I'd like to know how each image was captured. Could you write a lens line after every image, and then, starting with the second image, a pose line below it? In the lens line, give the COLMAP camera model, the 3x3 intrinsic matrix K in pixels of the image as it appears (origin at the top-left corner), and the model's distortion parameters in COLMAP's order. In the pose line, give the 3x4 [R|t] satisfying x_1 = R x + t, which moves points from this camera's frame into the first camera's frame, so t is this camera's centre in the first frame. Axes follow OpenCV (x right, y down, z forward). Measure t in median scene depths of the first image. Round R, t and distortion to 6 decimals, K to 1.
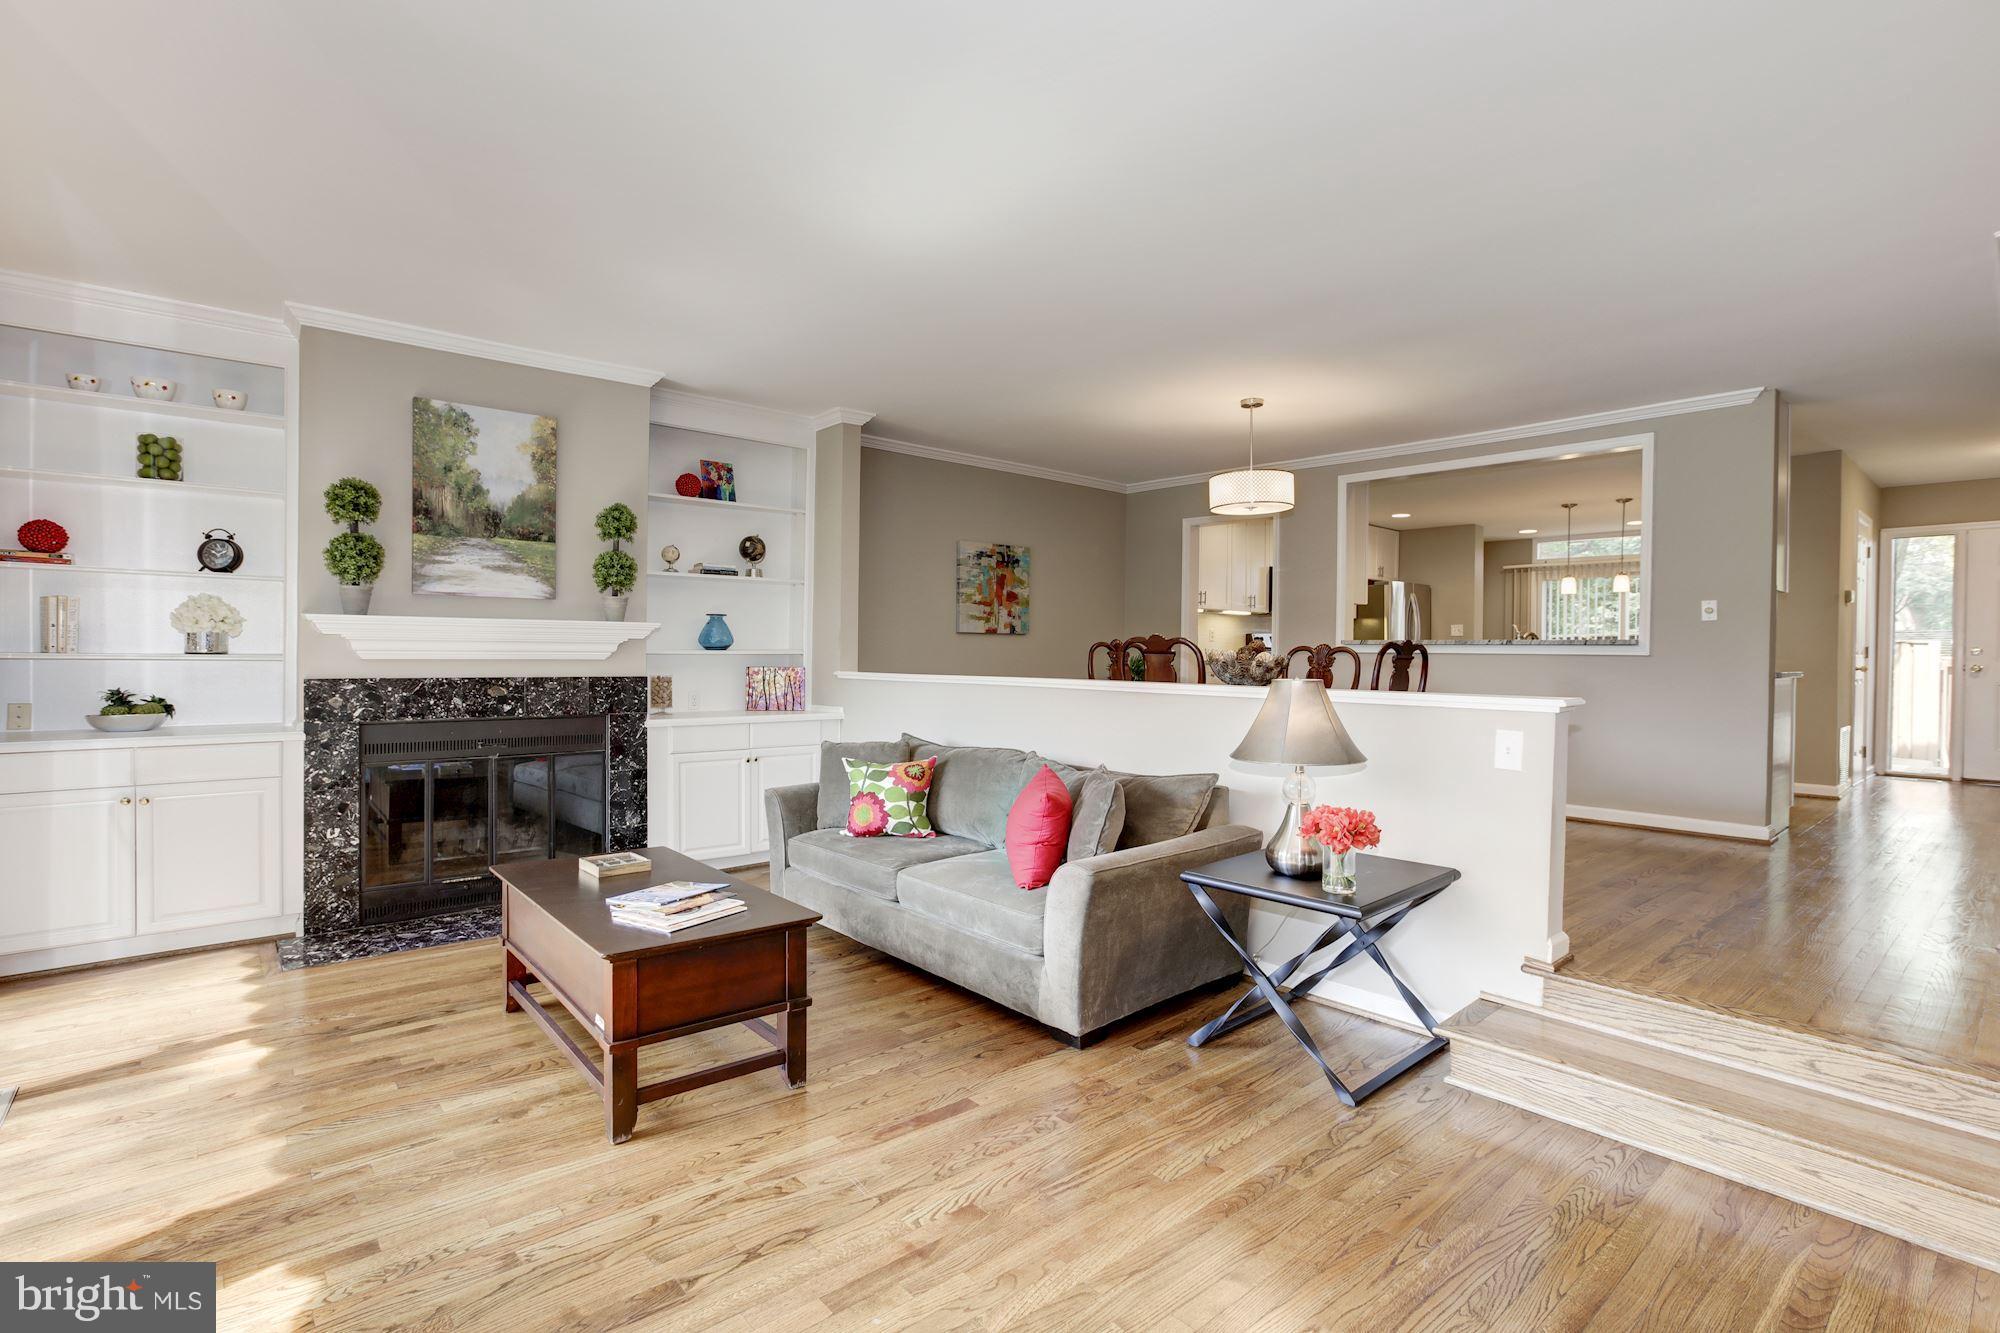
lens RADIAL K [[963.6, 0, 996.0], [0, 963.6, 653.8], [0, 0, 1]] dist [-0.006738, 0.006915]
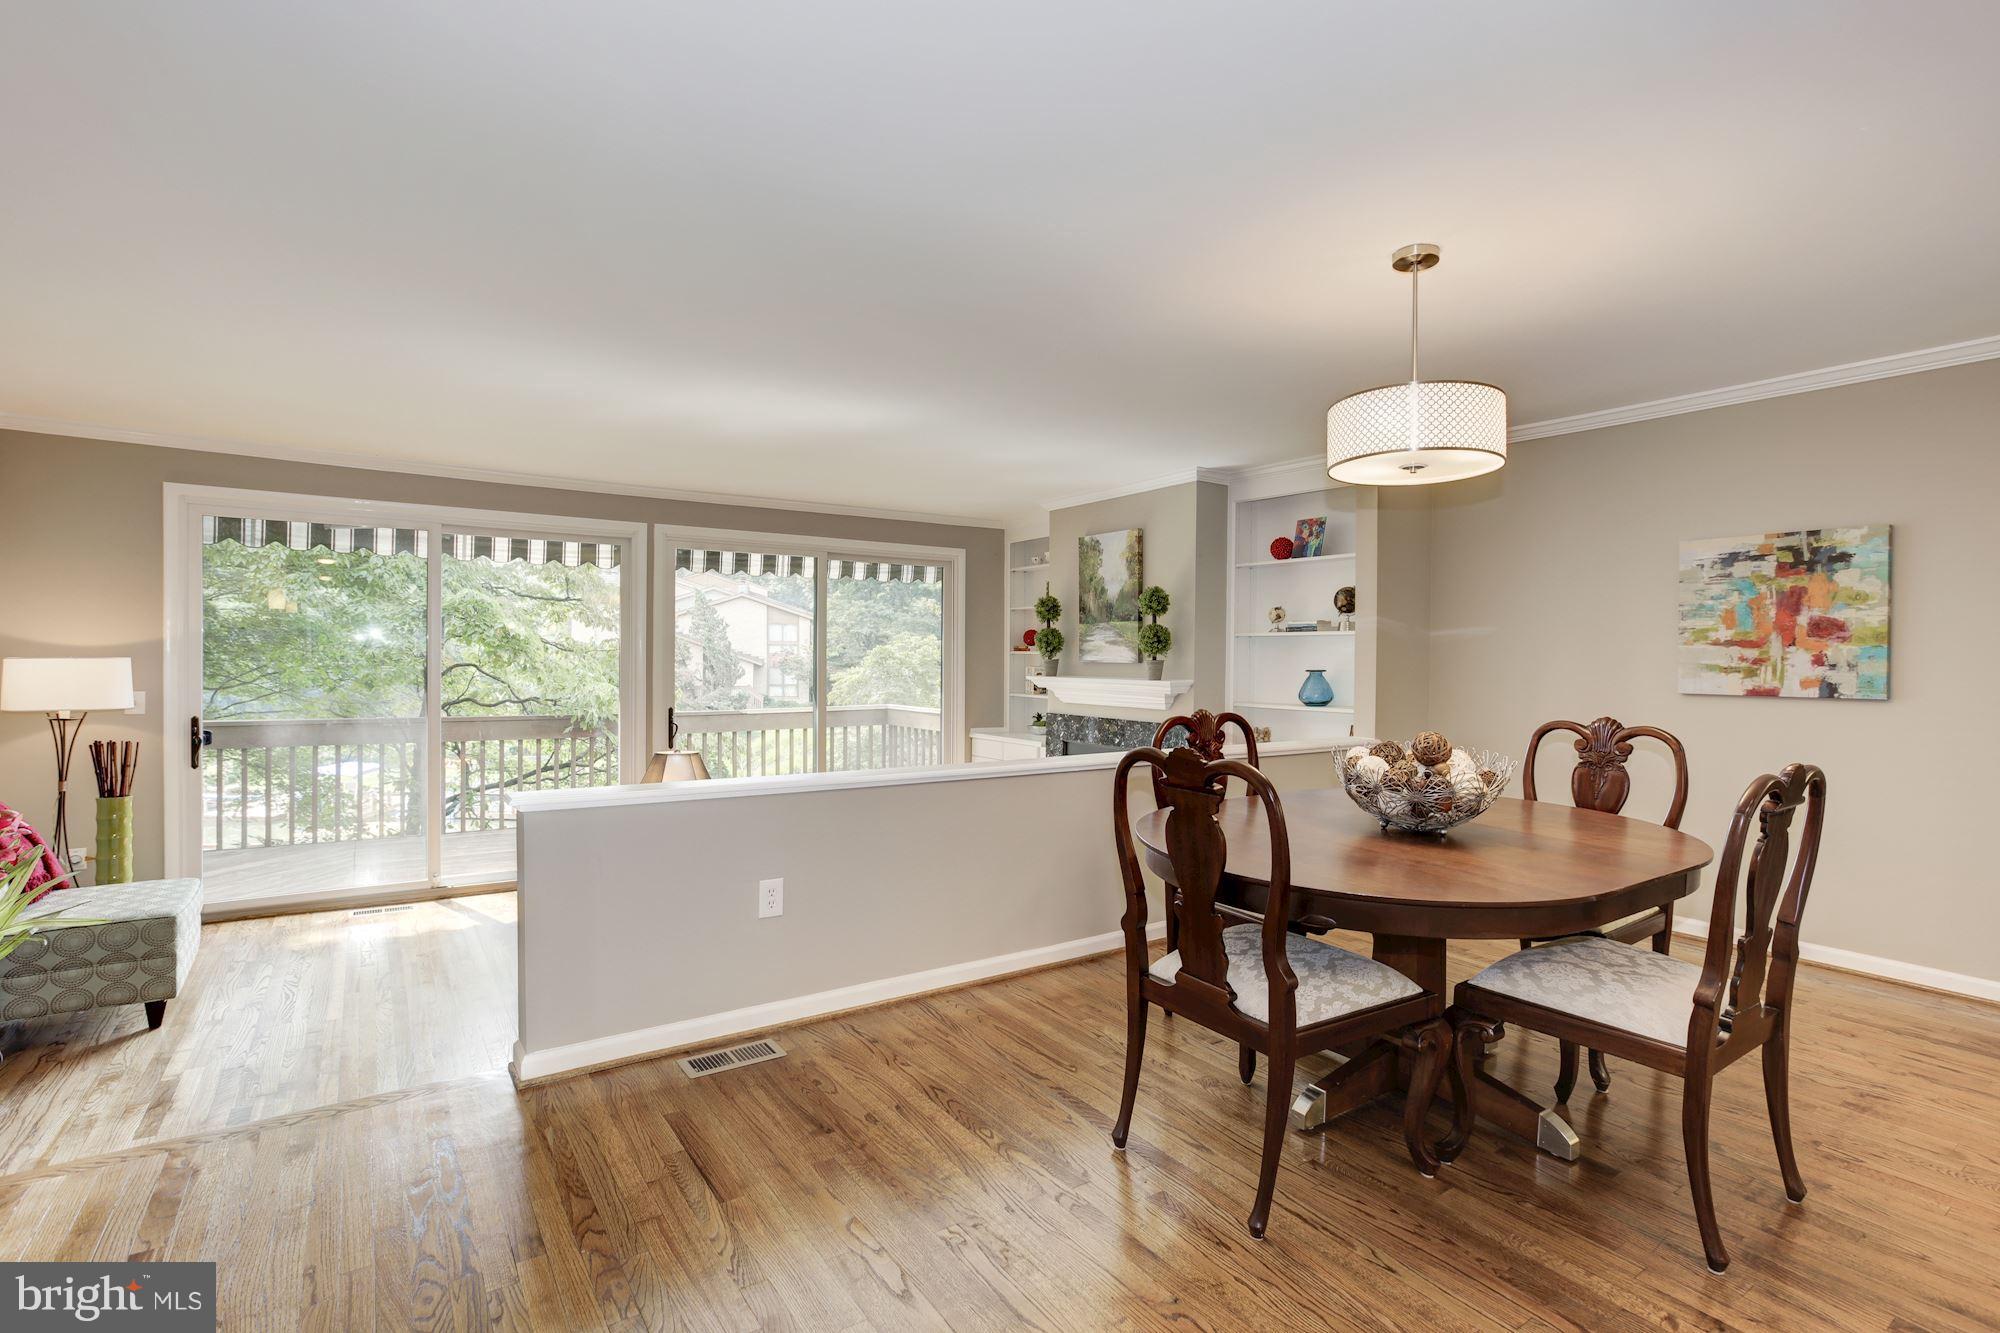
lens RADIAL K [[963.6, 0, 992.5], [0, 963.6, 653.6], [0, 0, 1]] dist [-0.006738, 0.006915]
pose [[-0.113572, -0.011455, -0.993464, 0.902155], [-0.011843, 0.999878, -0.010176, -0.053640], [0.993459, 0.010610, -0.113694, 0.951391]]
